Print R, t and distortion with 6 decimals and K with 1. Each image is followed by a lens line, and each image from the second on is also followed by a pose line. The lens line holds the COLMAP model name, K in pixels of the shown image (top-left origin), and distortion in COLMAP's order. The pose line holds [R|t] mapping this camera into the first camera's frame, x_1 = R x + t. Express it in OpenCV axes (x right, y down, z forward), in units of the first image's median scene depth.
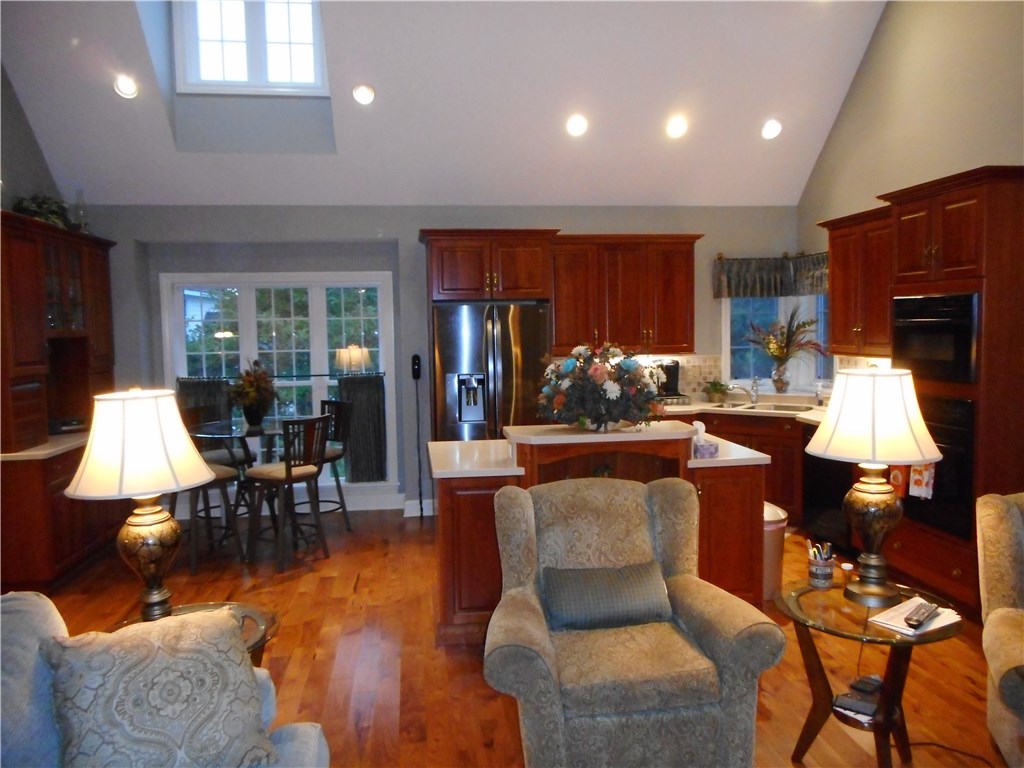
lens RADIAL K [[759.6, 0, 506.3], [0, 759.6, 385.4], [0, 0, 1]] dist [-0.008737, 0.014783]
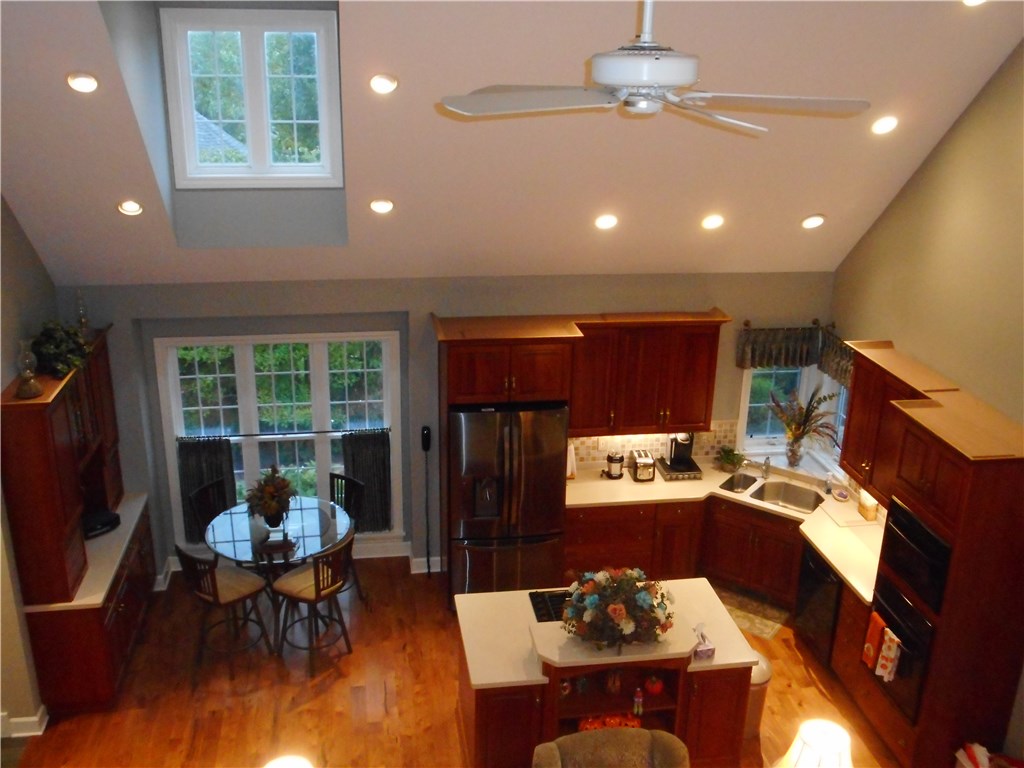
lens RADIAL K [[968.3, 0, 506.3], [0, 968.3, 400.0], [0, 0, 1]] dist [-0.022724, 0.000000]
pose [[0.999018, 0.023917, 0.037302, -0.062863], [-0.033532, 0.958358, 0.283594, -0.424378], [-0.028966, -0.284566, 0.958219, -0.178106]]
